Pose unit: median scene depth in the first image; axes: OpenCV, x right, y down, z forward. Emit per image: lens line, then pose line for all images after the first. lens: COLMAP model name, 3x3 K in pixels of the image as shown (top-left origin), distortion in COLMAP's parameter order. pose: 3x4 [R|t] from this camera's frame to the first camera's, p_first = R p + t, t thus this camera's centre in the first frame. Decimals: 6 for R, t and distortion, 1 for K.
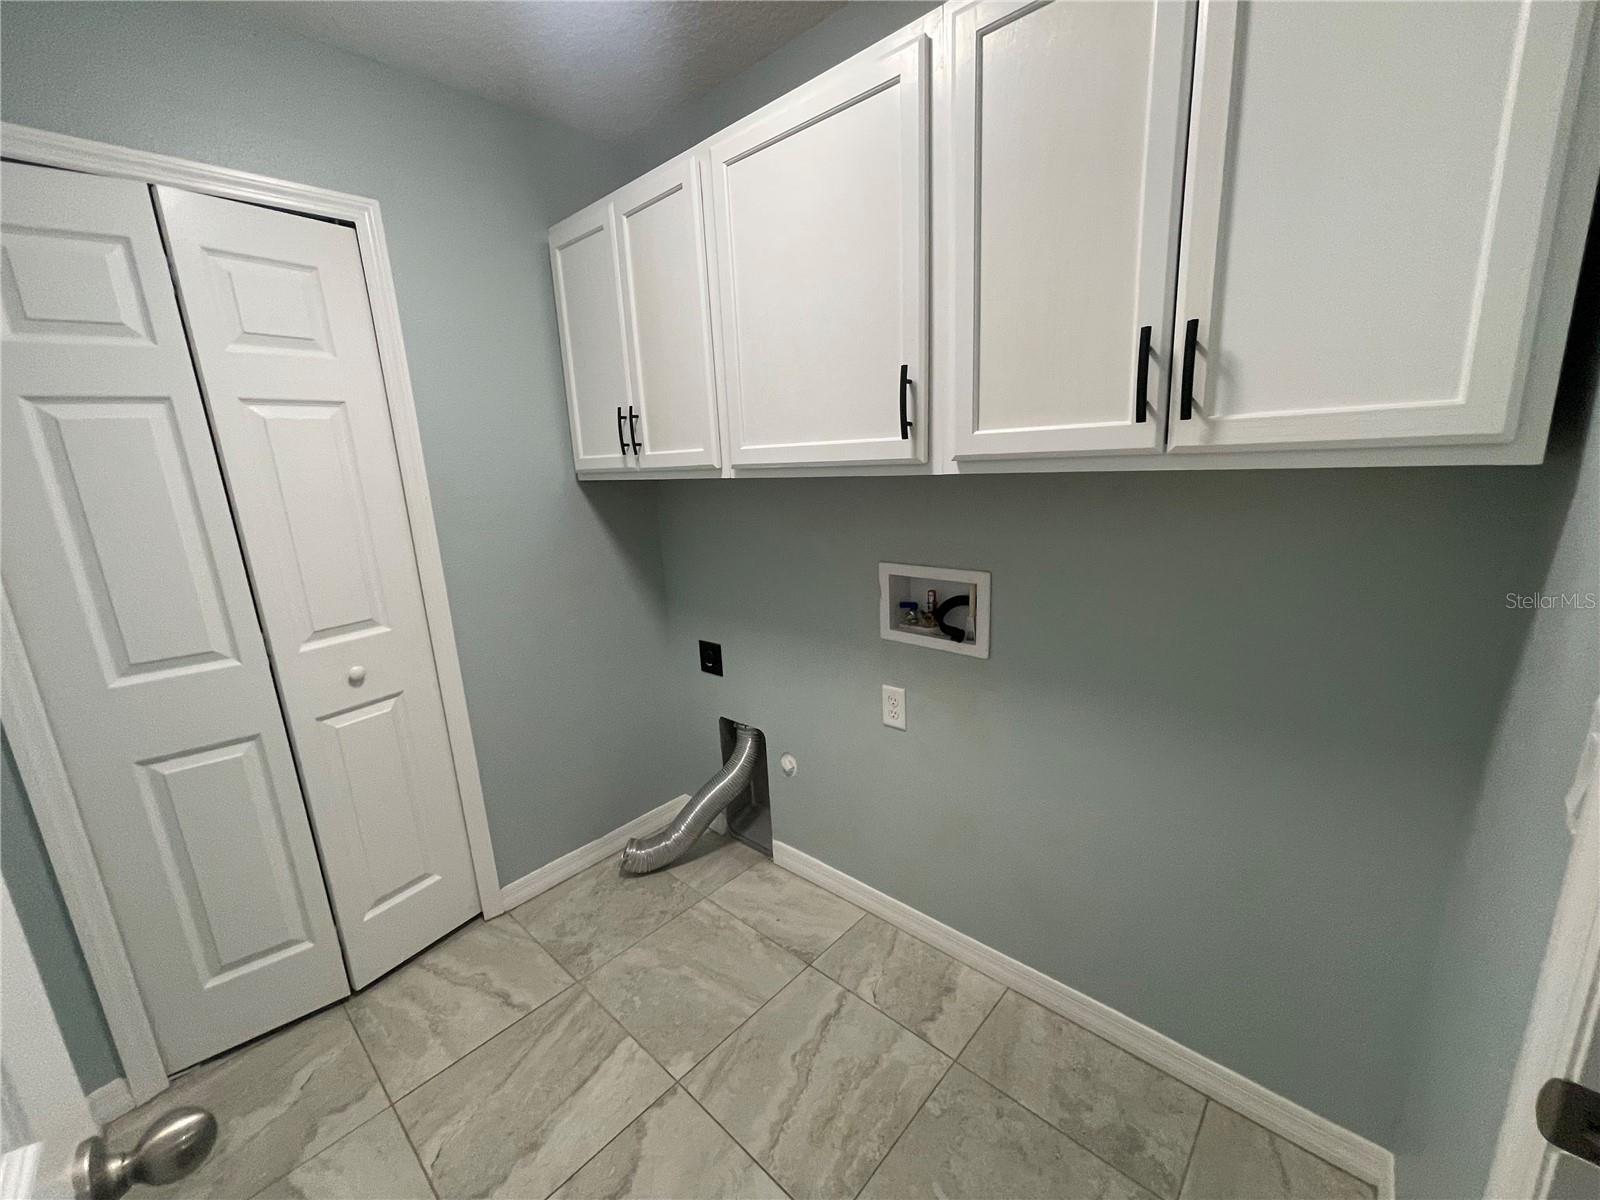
lens RADIAL K [[650.8, 0, 802.6], [0, 650.8, 602.2], [0, 0, 1]] dist [0.000611, 0.003269]
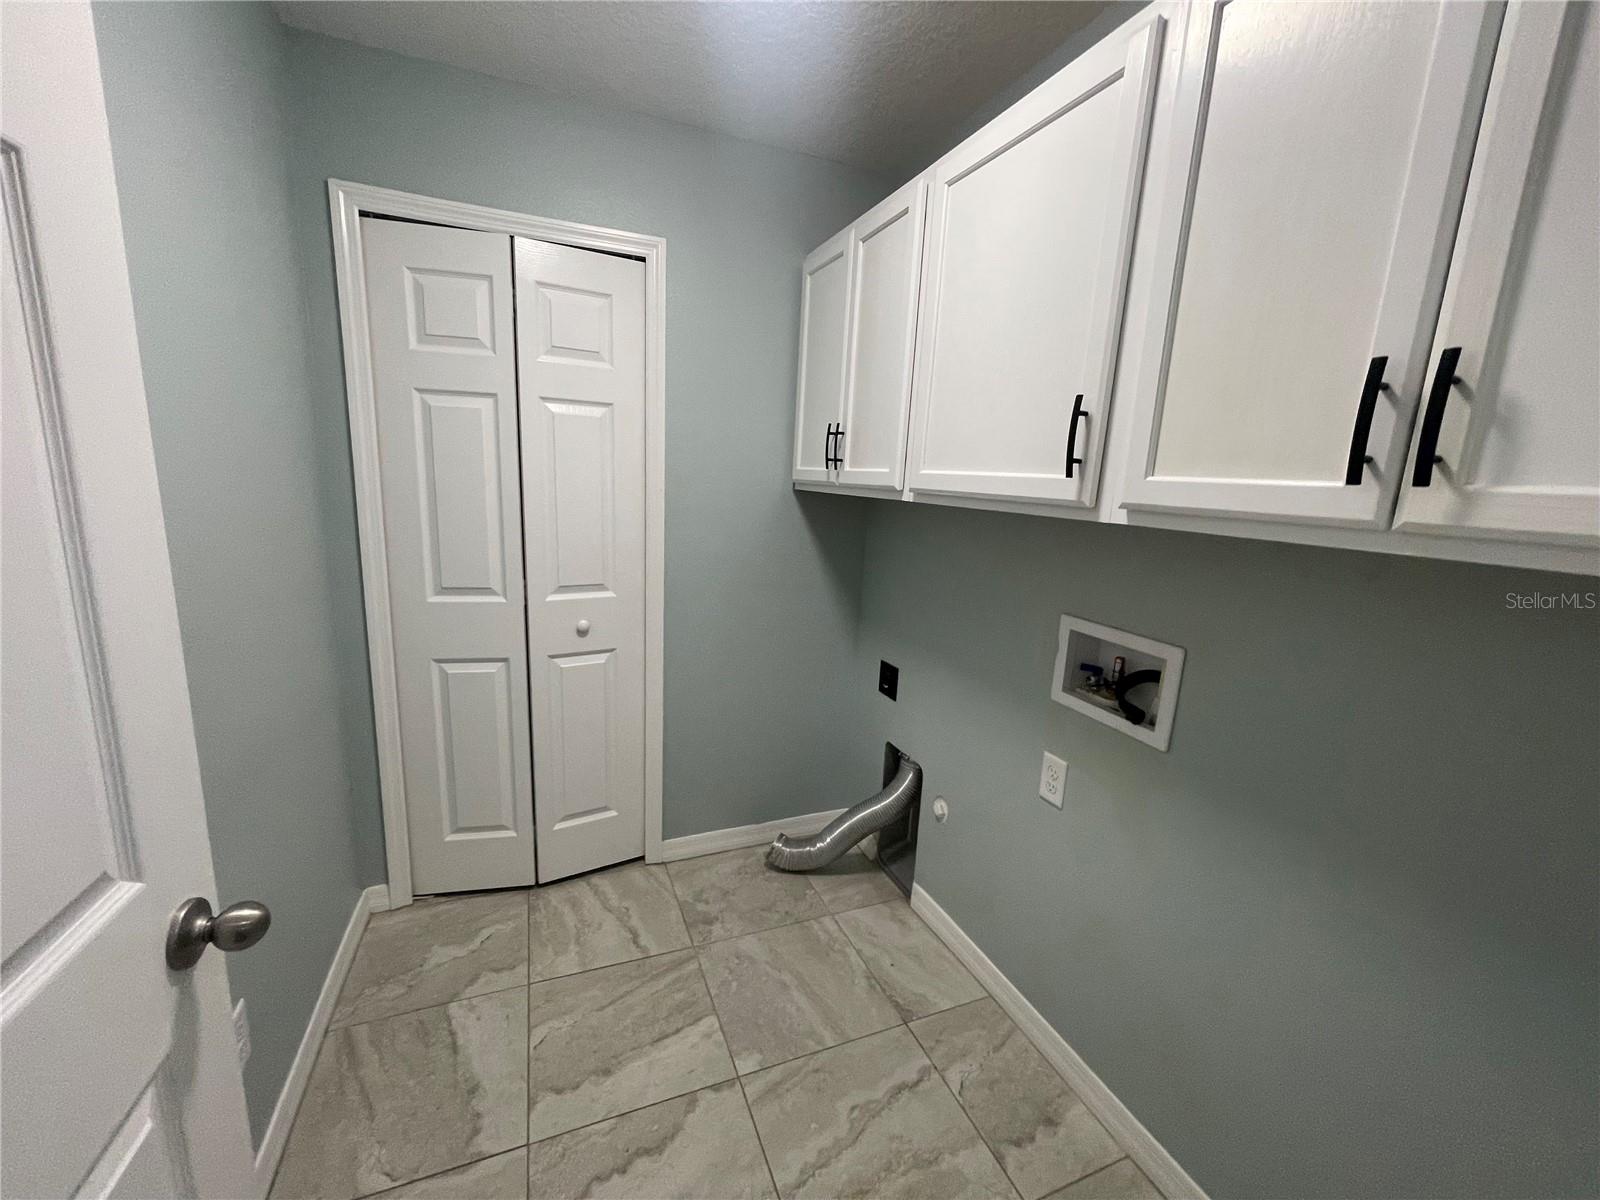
lens RADIAL K [[649.6, 0, 795.8], [0, 649.6, 603.3], [0, 0, 1]] dist [-0.000723, 0.000534]
pose [[0.902026, 0.174491, -0.394844, 0.145452], [-0.185806, 0.982538, 0.009730, -0.018199], [0.389647, 0.064588, 0.918697, 0.047125]]
